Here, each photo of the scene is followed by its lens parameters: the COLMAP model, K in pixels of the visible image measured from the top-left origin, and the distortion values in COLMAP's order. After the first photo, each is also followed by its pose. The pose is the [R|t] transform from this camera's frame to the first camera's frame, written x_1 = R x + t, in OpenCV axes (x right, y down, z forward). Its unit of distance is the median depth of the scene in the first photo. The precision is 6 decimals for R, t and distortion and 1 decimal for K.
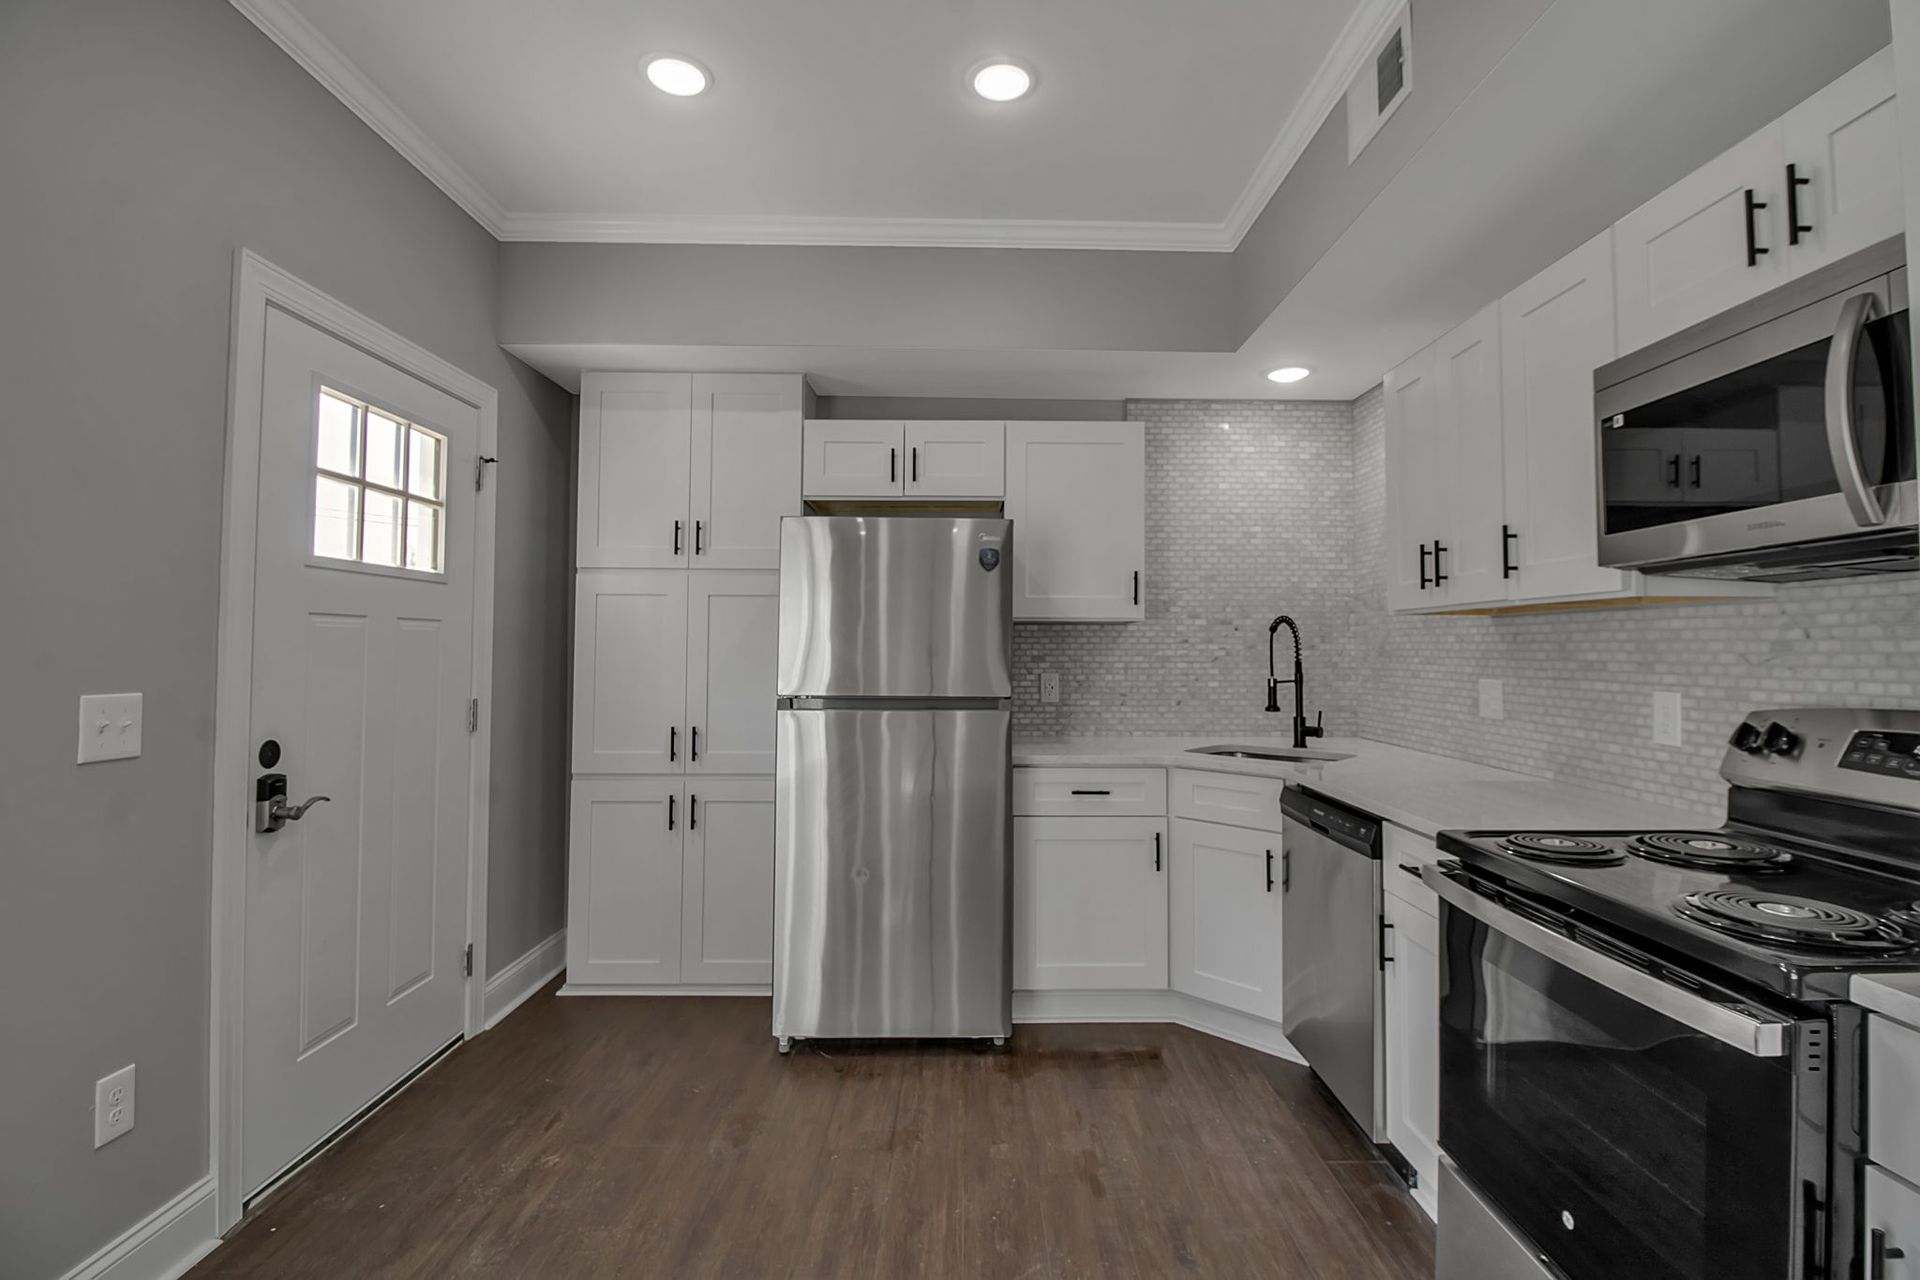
lens RADIAL K [[888.4, 0, 965.9], [0, 888.4, 613.9], [0, 0, 1]] dist [0.002170, -0.014877]
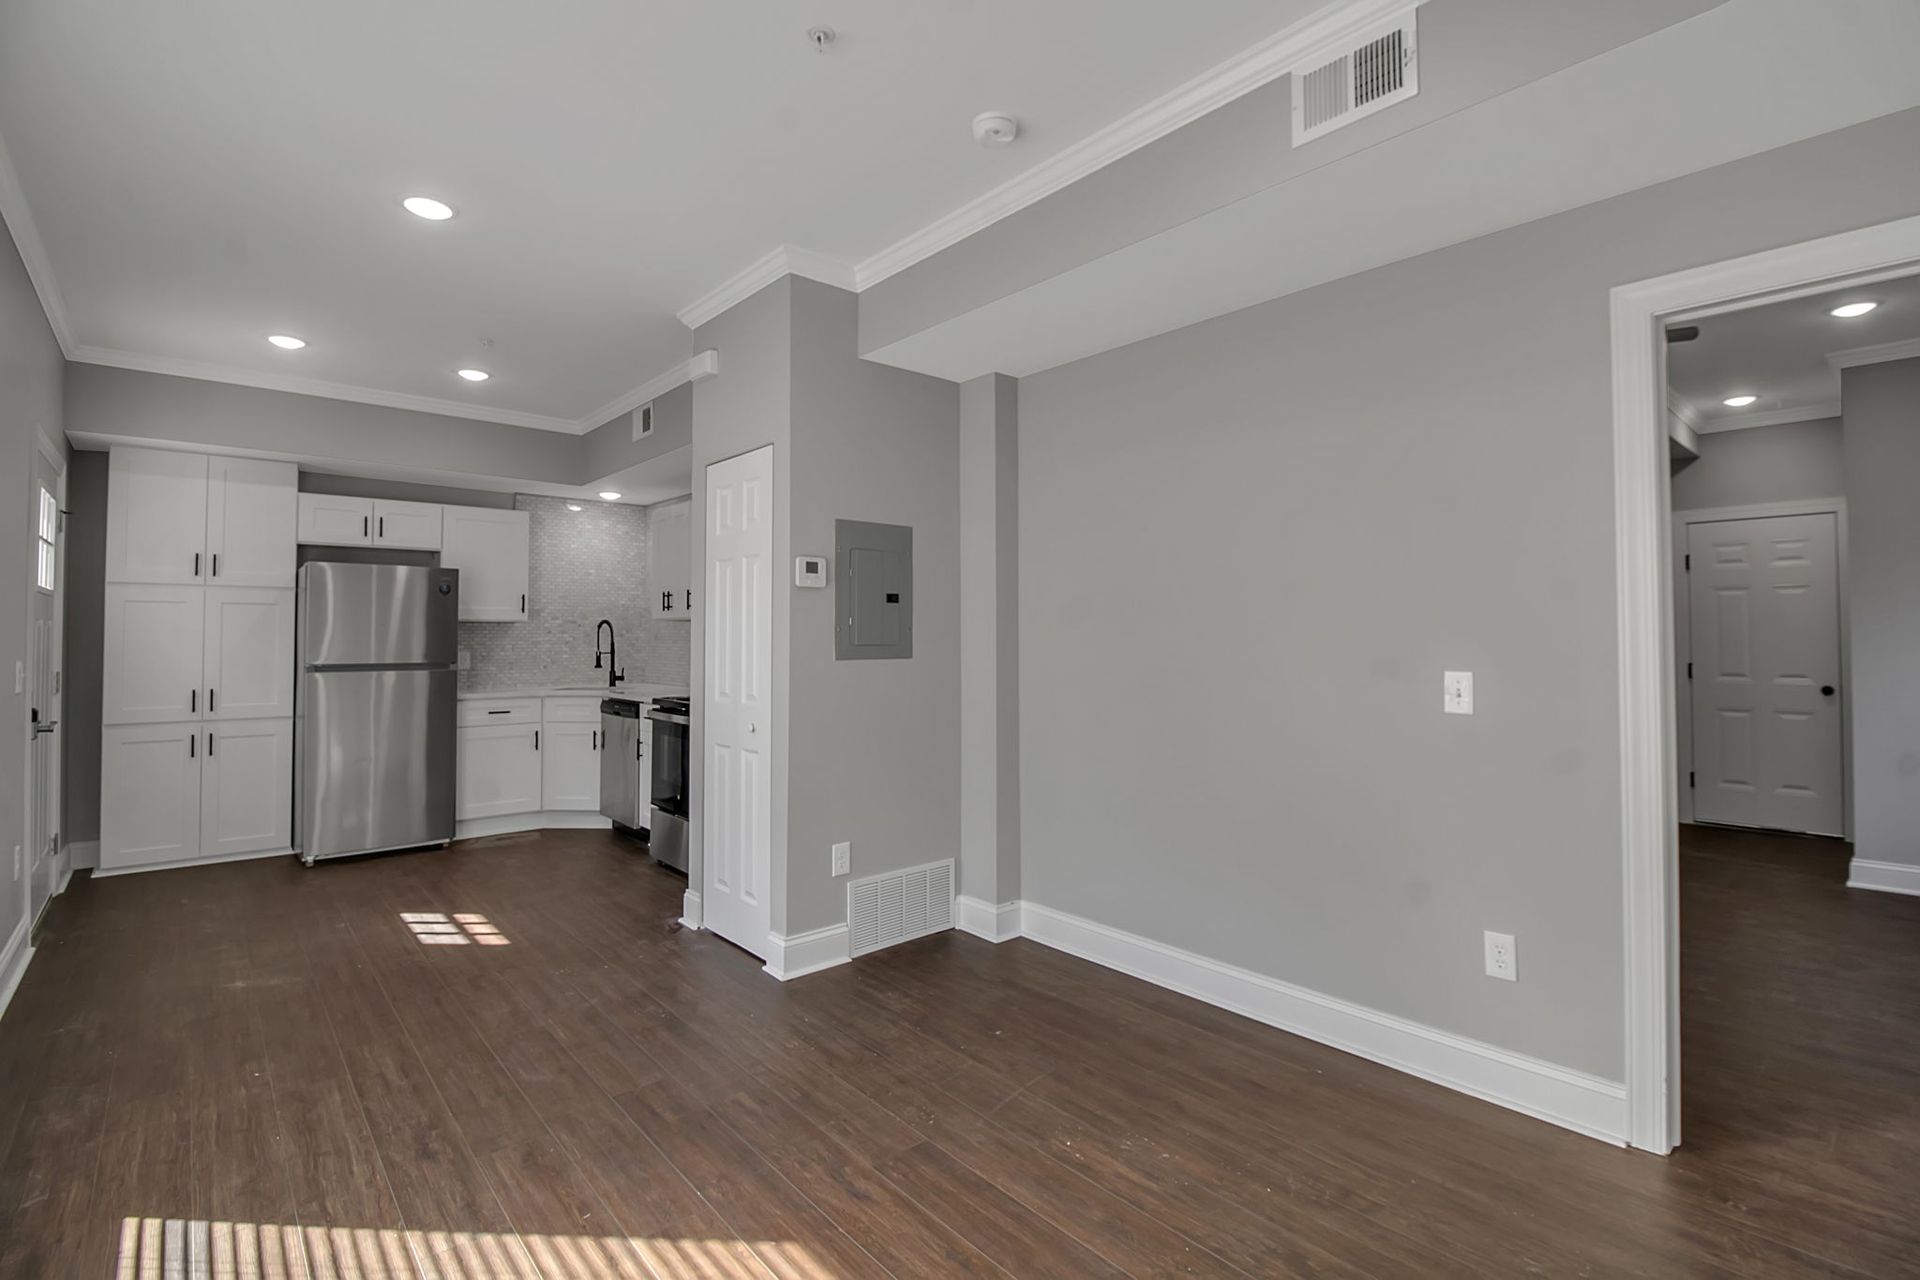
lens RADIAL K [[888.4, 0, 965.9], [0, 888.4, 613.9], [0, 0, 1]] dist [0.002170, -0.014877]
pose [[0.755659, 0.012039, 0.654854, -0.378795], [-0.021076, 0.999760, 0.005941, -0.045425], [-0.654626, -0.018291, 0.755732, -1.170010]]
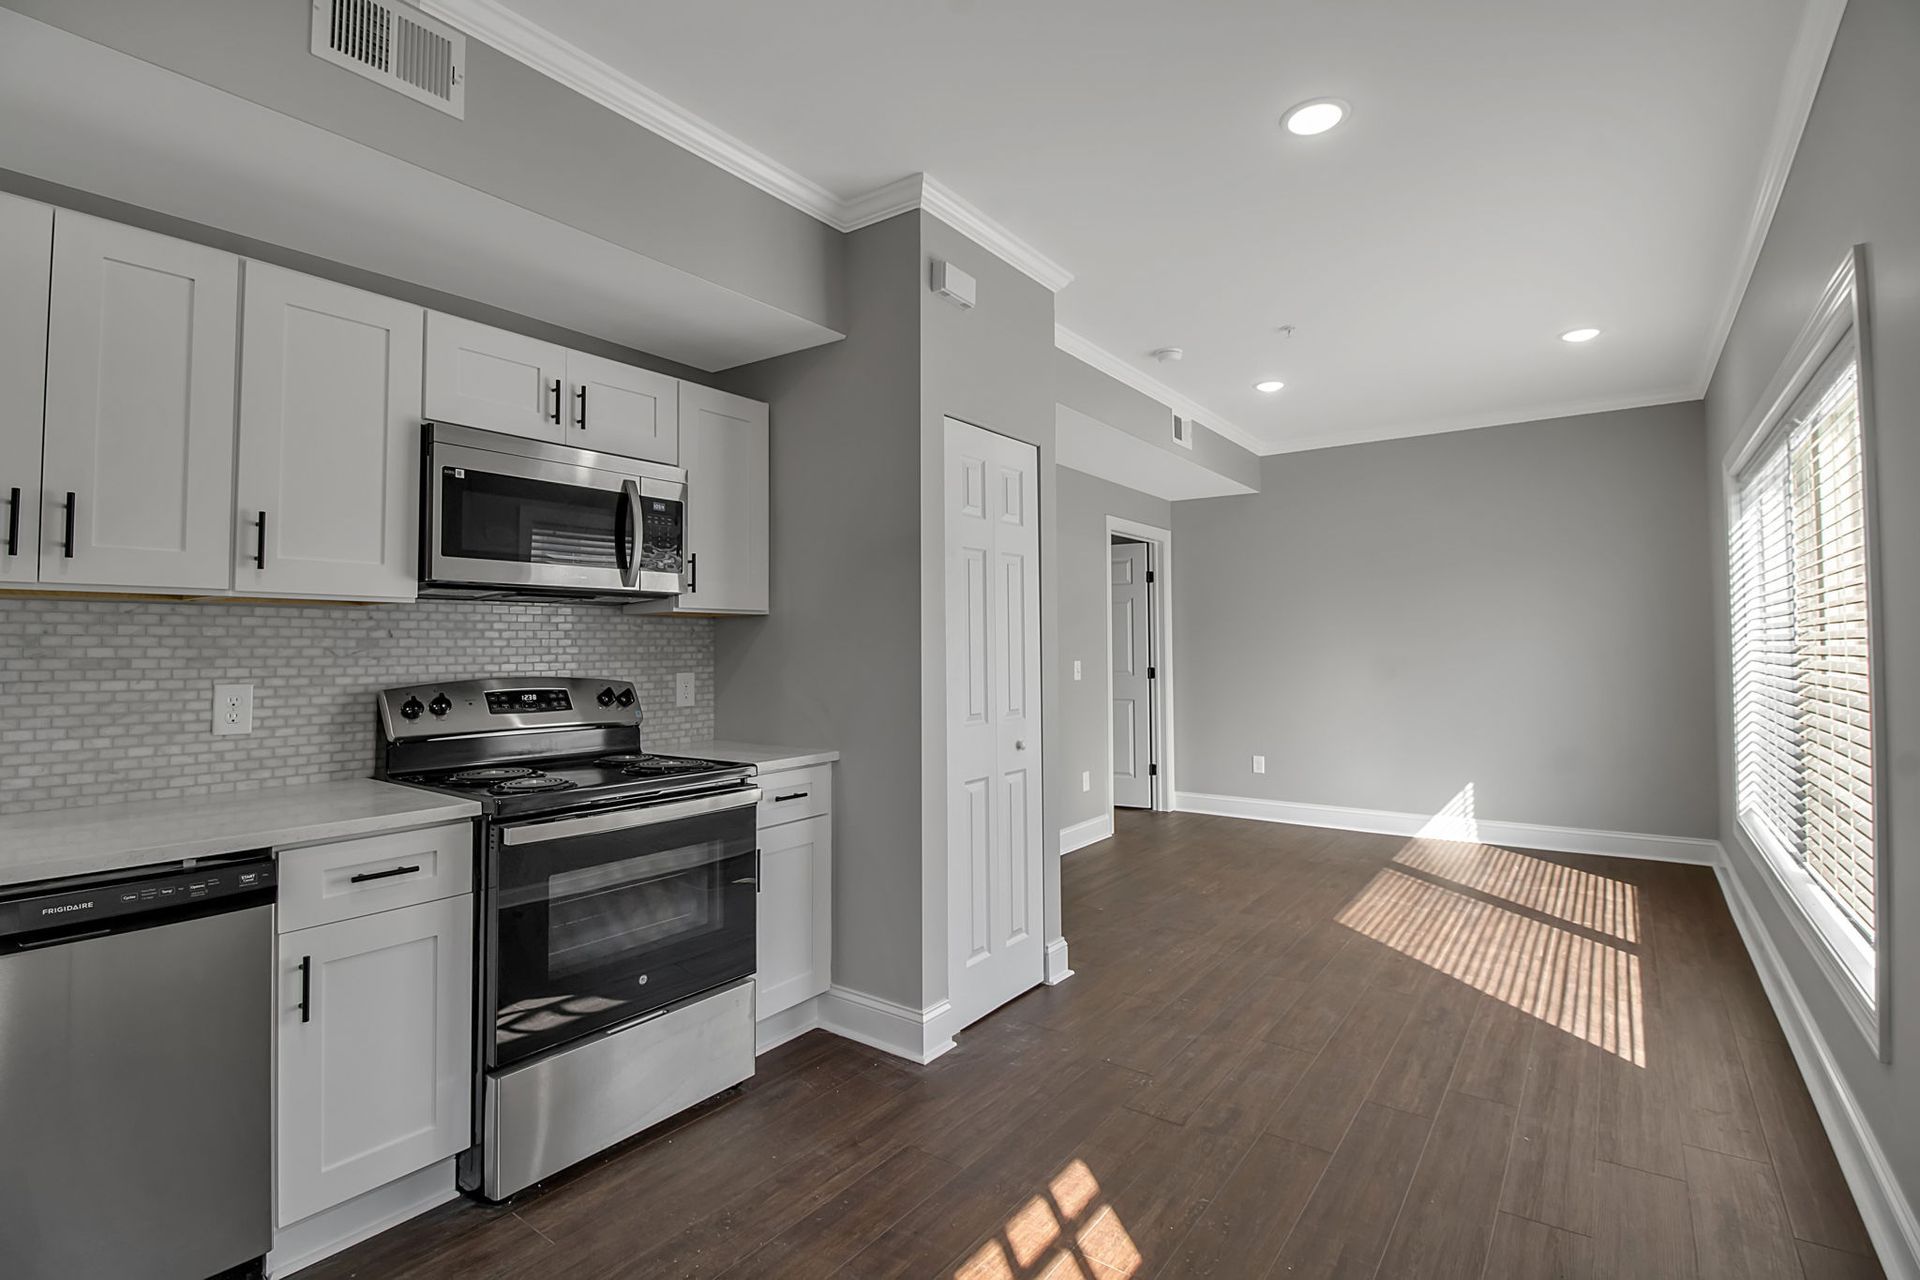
lens RADIAL K [[888.4, 0, 965.9], [0, 888.4, 613.9], [0, 0, 1]] dist [0.002170, -0.014877]
pose [[-0.806191, 0.020728, 0.591293, -0.405713], [-0.022534, 0.997585, -0.065694, 0.038935], [-0.591227, -0.066286, -0.803777, 0.981647]]
